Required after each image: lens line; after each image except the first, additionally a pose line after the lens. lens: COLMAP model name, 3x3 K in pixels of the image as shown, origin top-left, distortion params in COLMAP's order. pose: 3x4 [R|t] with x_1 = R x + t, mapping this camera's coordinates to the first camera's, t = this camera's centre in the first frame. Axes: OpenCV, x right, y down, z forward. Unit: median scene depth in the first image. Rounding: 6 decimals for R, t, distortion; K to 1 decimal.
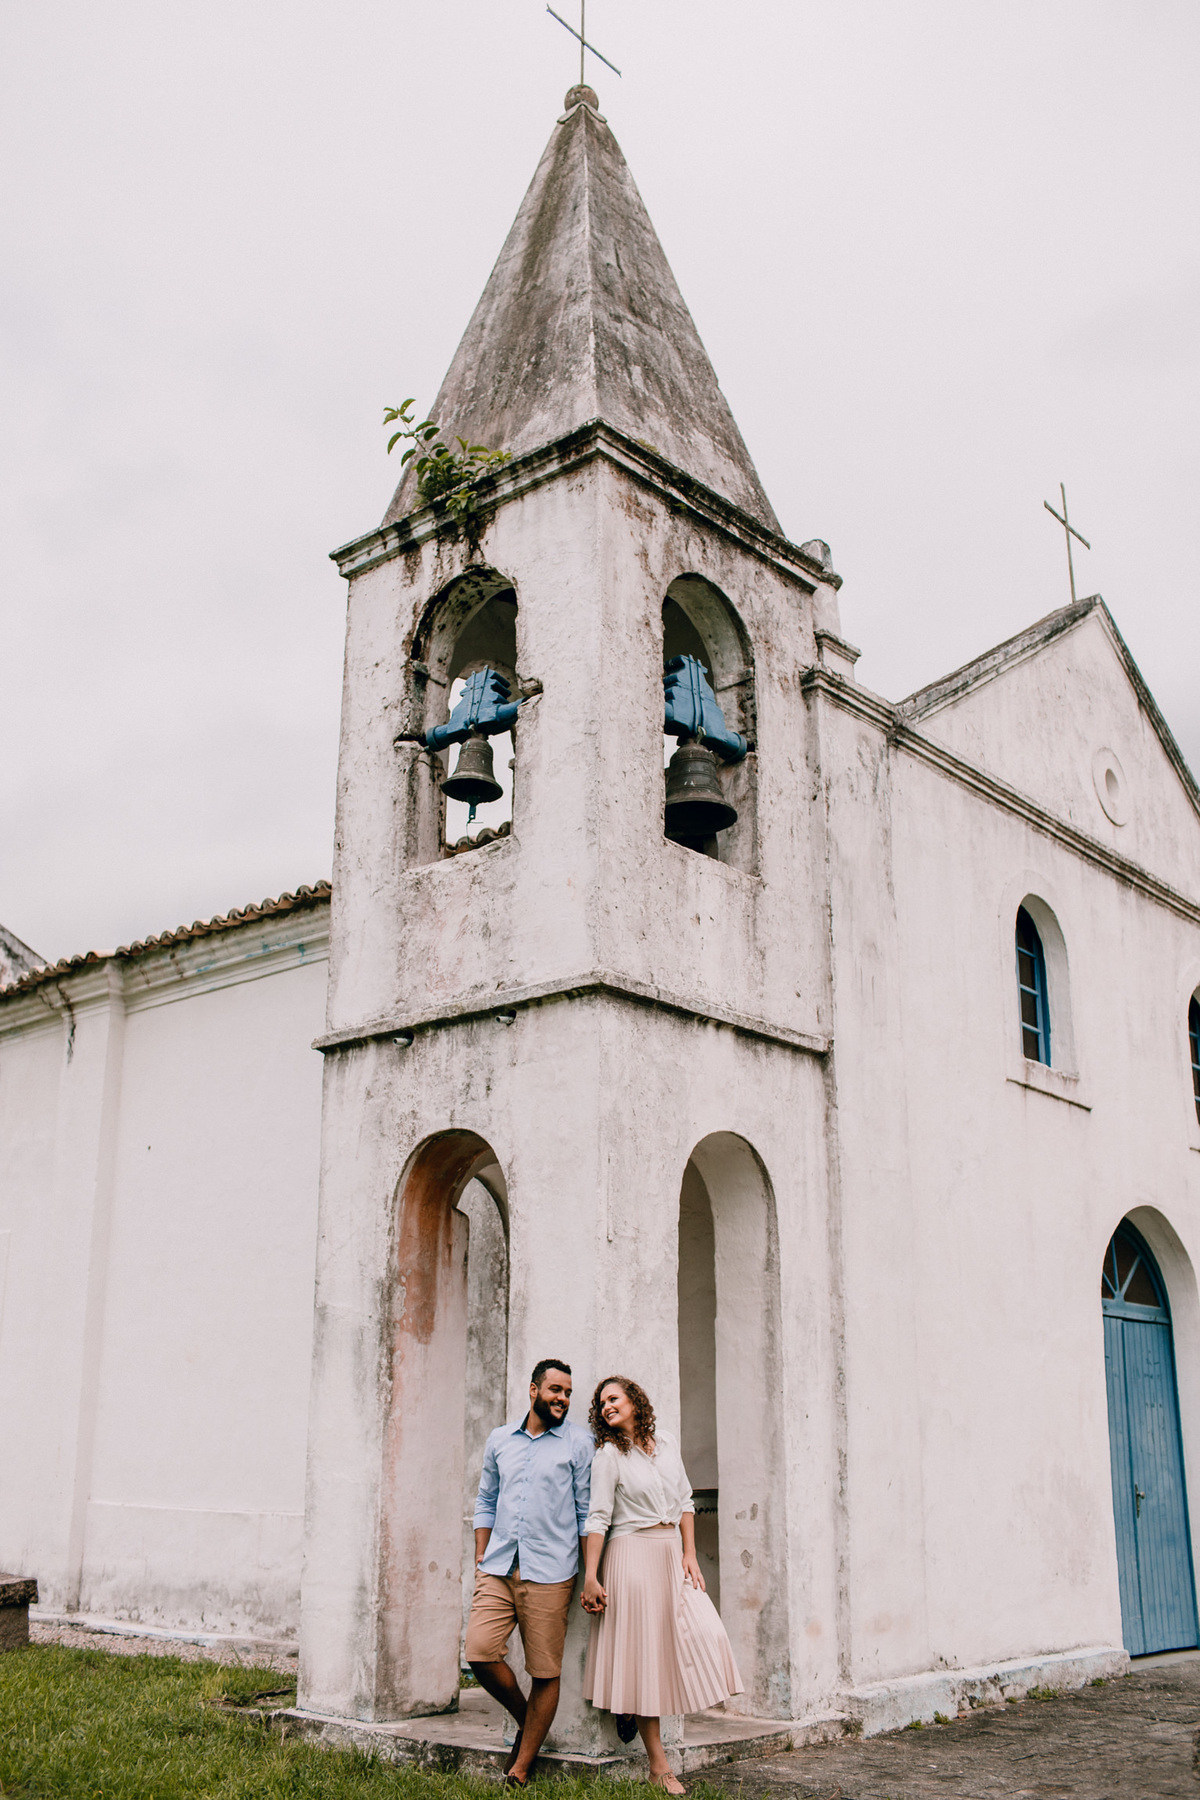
lens RADIAL K [[1744.4, 0, 605.8], [0, 1744.4, 887.3], [0, 0, 1]] dist [-0.073457, 0.000000]
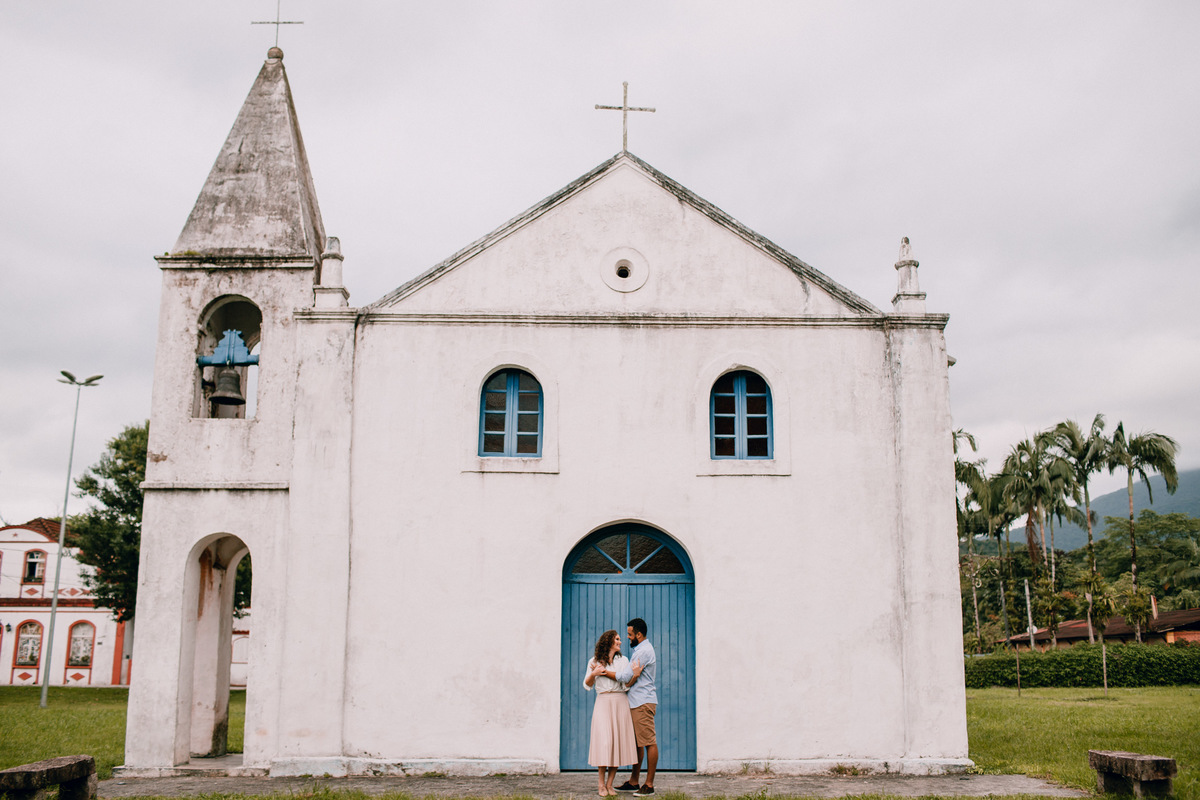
lens RADIAL K [[1162.9, 0, 638.4], [0, 1162.9, 402.5], [0, 0, 1]] dist [-0.073457, 0.000000]
pose [[0.672004, -0.173394, -0.719962, 1.497512], [0.245200, 0.969462, -0.004617, 0.103031], [0.698776, -0.173432, 0.693998, 0.285681]]
